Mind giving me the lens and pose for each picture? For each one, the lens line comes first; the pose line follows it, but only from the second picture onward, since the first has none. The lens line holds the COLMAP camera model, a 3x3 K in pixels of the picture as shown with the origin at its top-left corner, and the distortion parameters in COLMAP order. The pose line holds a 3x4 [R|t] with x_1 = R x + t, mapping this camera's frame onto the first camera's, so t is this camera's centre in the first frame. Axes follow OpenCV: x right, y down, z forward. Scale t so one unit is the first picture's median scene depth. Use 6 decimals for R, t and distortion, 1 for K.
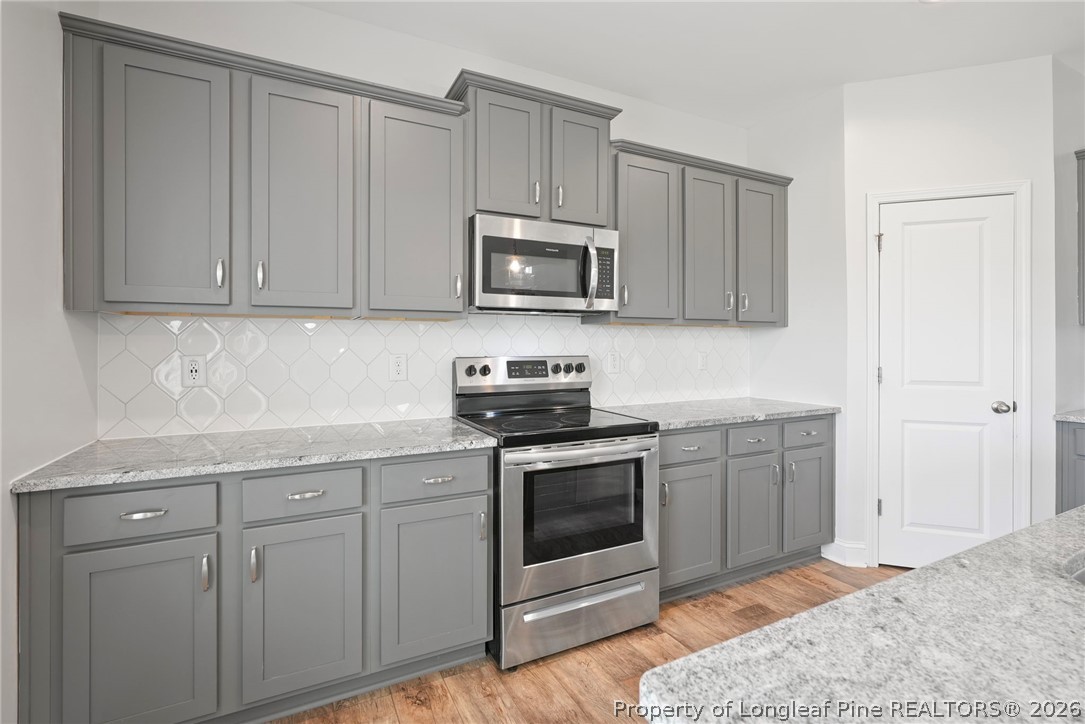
lens RADIAL K [[490.5, 0, 539.4], [0, 490.5, 346.8], [0, 0, 1]] dist [-0.011227, 0.004119]
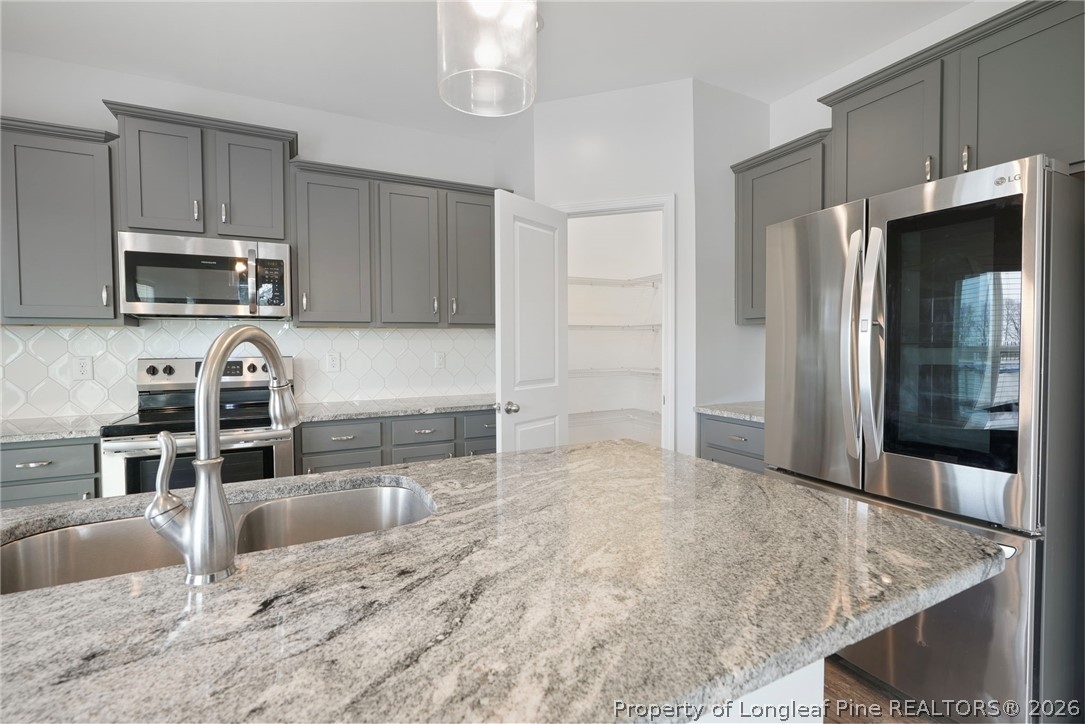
lens RADIAL K [[490.5, 0, 540.4], [0, 490.5, 357.5], [0, 0, 1]] dist [-0.011227, 0.004119]
pose [[0.999978, -0.006386, -0.002048, 0.762952], [0.006433, 0.999692, 0.023973, -0.002267], [0.001894, -0.023986, 0.999710, -0.113704]]
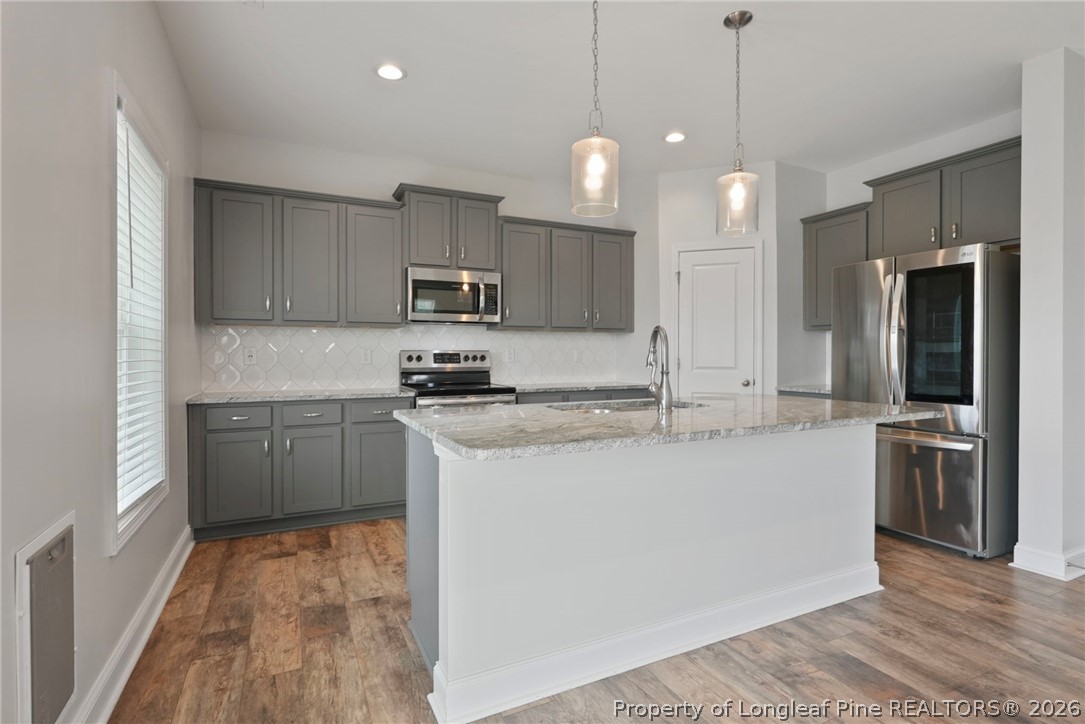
lens RADIAL K [[525.5, 0, 540.2], [0, 525.5, 359.1], [0, 0, 1]] dist [-0.008037, 0.002590]
pose [[0.999879, 0.000421, -0.015554, 0.333662], [-0.000335, 0.999985, 0.005530, 0.042204], [0.015556, -0.005524, 0.999864, -0.780030]]
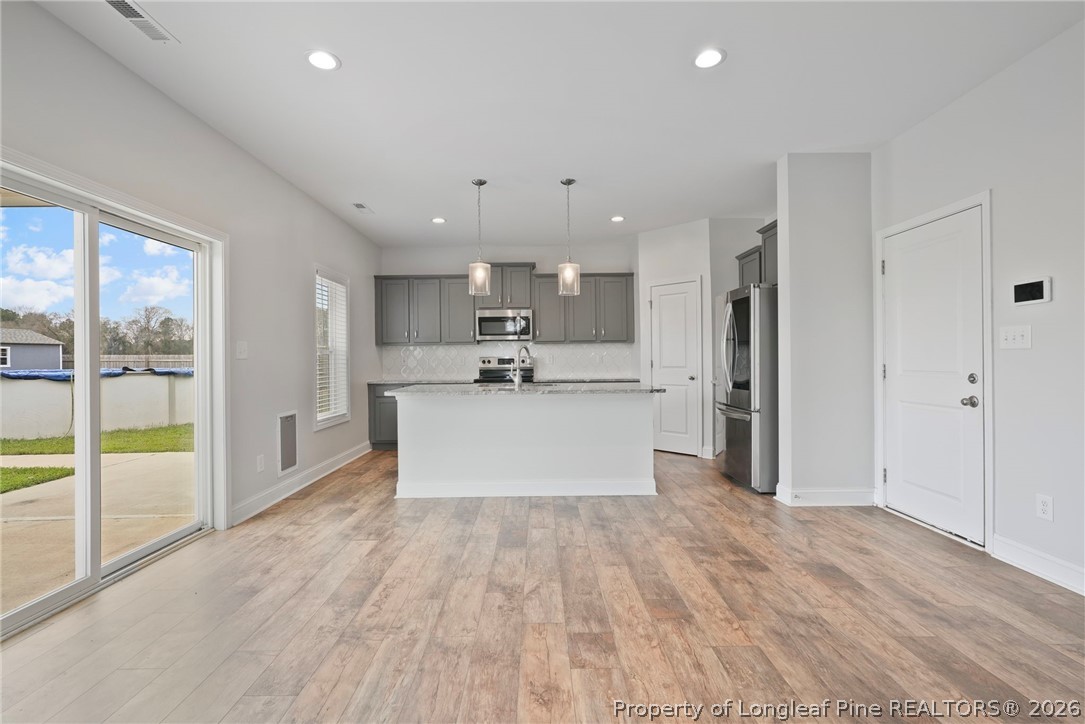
lens RADIAL K [[490.5, 0, 540.9], [0, 490.5, 367.2], [0, 0, 1]] dist [-0.011227, 0.004119]
pose [[0.895477, -0.001459, -0.445105, 1.456996], [0.008950, 0.999851, 0.014729, 0.041925], [0.445018, -0.017173, 0.895357, -1.437586]]
